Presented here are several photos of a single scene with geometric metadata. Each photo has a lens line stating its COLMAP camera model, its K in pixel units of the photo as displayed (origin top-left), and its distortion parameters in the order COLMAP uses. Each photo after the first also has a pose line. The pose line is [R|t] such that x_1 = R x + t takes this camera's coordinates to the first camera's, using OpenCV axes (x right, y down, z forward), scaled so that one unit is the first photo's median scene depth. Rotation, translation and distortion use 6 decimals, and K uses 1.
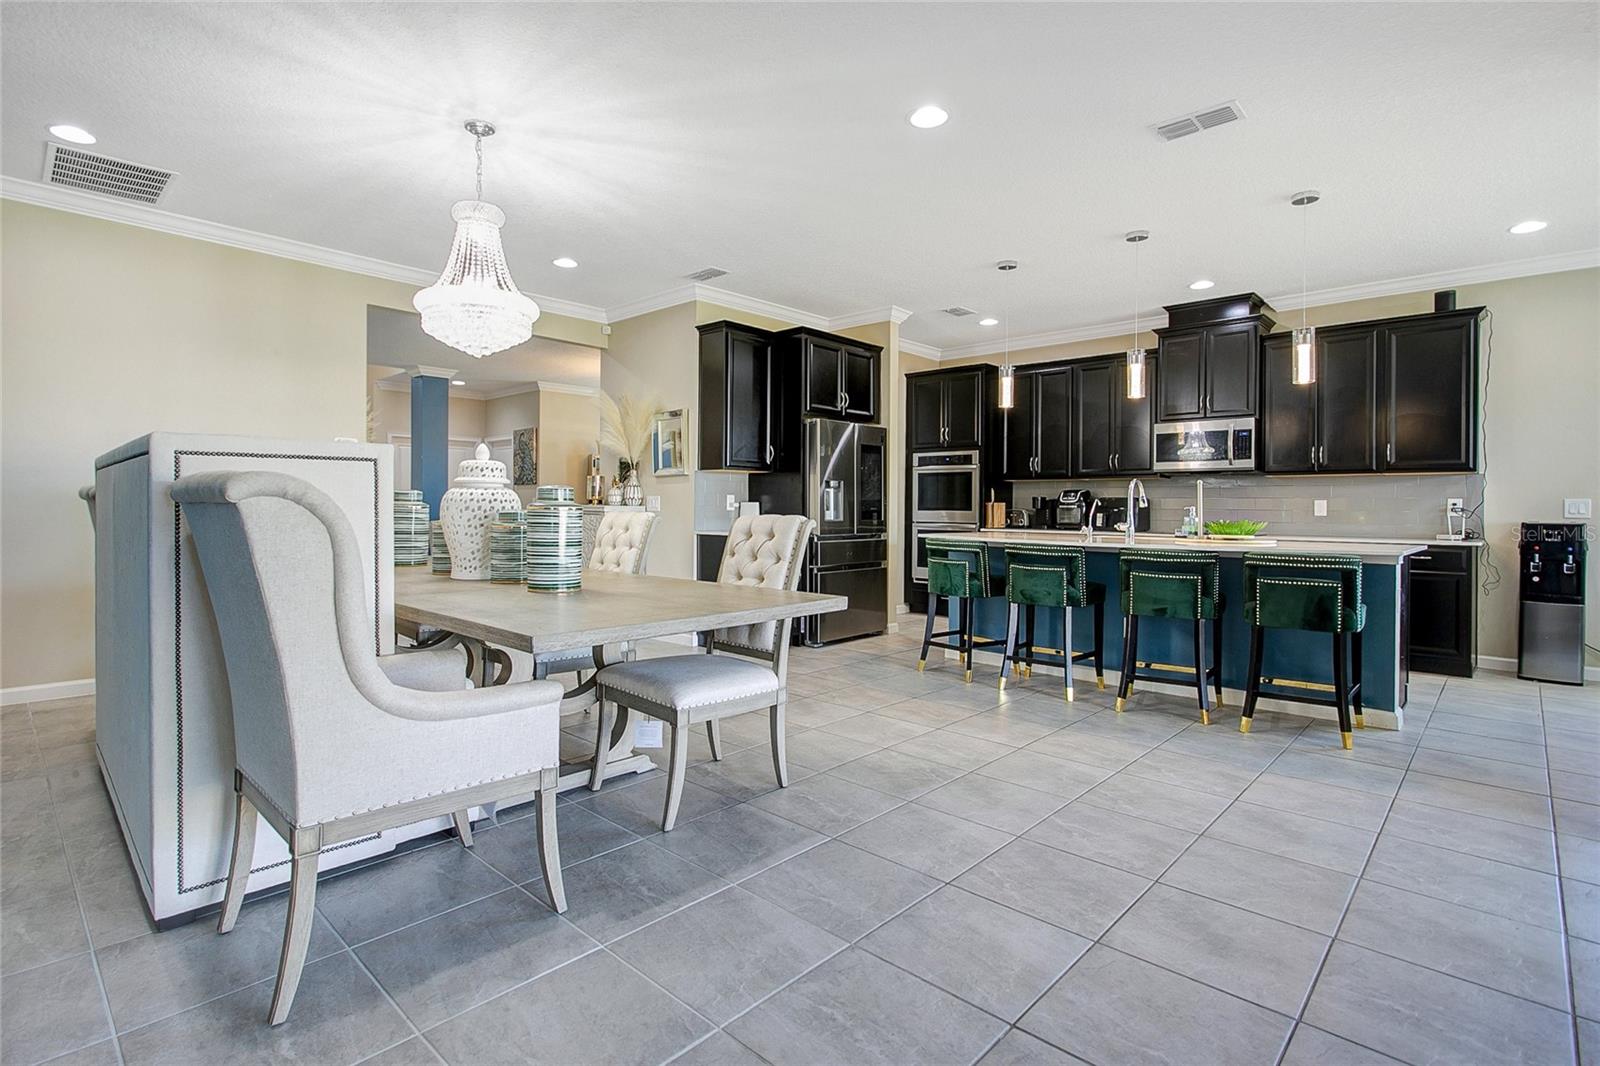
lens RADIAL K [[771.2, 0, 796.9], [0, 771.2, 519.2], [0, 0, 1]] dist [-0.005700, -0.000536]
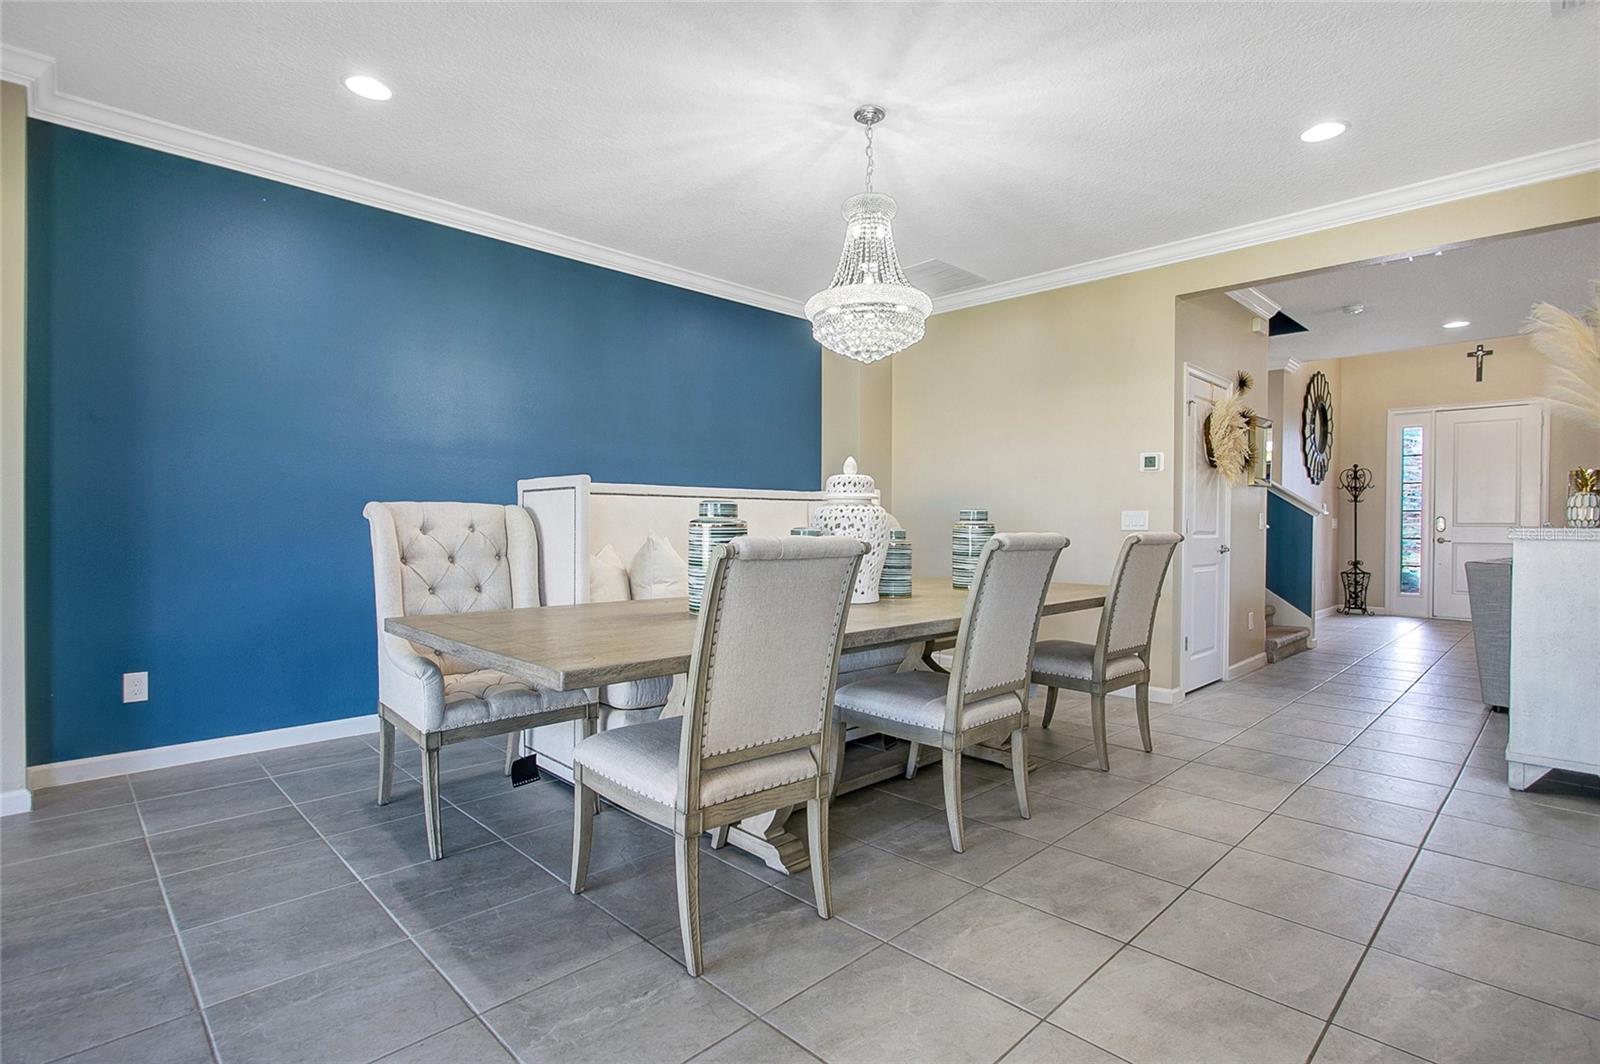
lens RADIAL K [[771.2, 0, 797.1], [0, 771.2, 534.5], [0, 0, 1]] dist [-0.005700, -0.000536]
pose [[-0.046689, 0.001458, -0.998908, 0.668231], [-0.021975, 0.999755, 0.002486, -0.006375], [0.998668, 0.022067, -0.046645, 1.250292]]
